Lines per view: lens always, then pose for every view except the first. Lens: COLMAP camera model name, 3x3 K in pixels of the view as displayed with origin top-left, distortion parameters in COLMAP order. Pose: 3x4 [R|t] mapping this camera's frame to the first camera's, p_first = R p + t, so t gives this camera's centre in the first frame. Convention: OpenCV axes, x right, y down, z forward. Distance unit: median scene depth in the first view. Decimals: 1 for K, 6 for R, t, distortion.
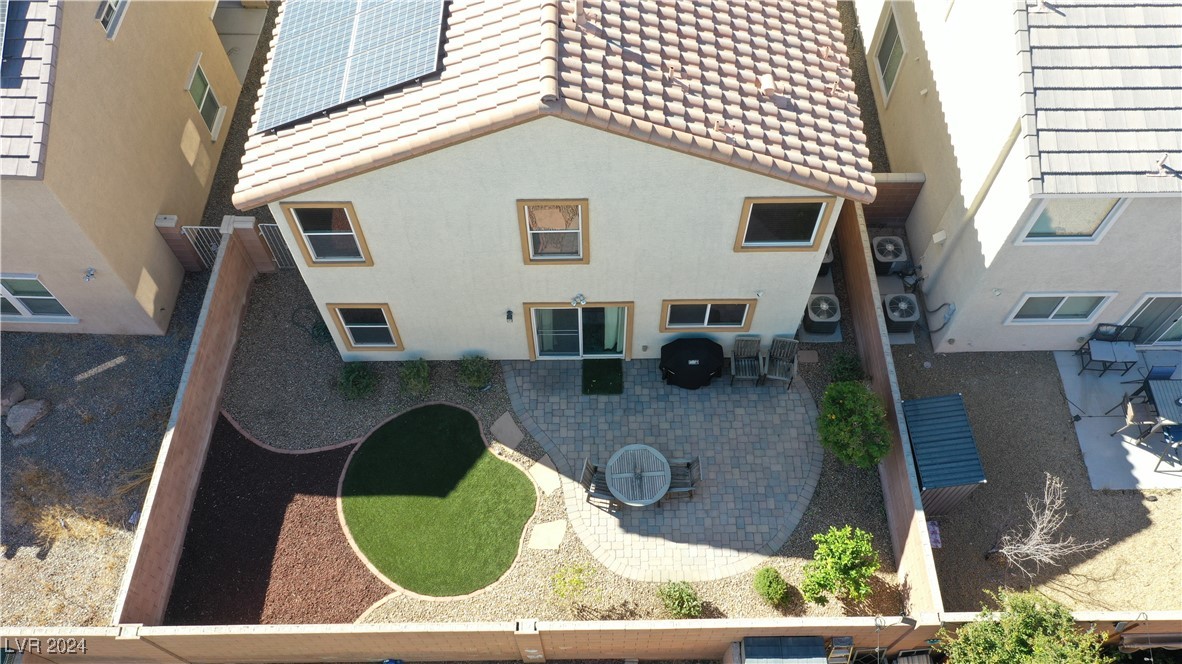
lens RADIAL K [[926.5, 0, 591.0], [0, 926.5, 332.0], [0, 0, 1]] dist [-0.007031, 0.002461]
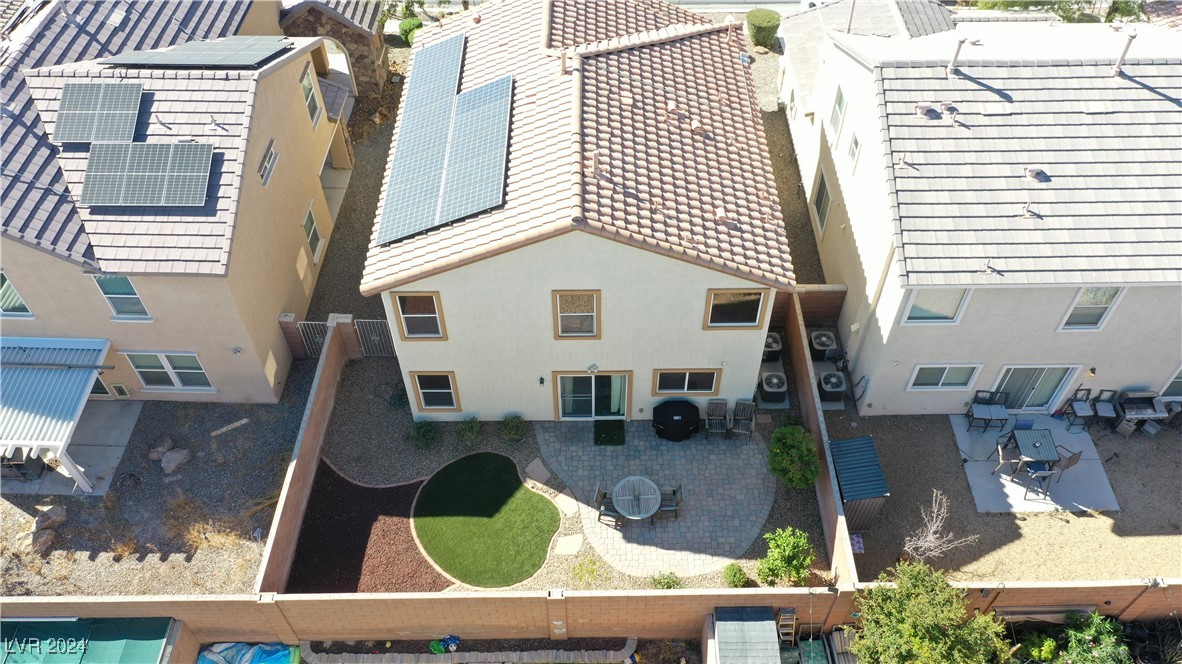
lens RADIAL K [[926.5, 0, 591.0], [0, 926.5, 332.0], [0, 0, 1]] dist [-0.007031, 0.002461]
pose [[0.999999, 0.001444, -0.000347, -0.014941], [-0.001482, 0.985236, -0.171198, 0.144730], [0.000095, 0.171198, 0.985237, -0.361384]]
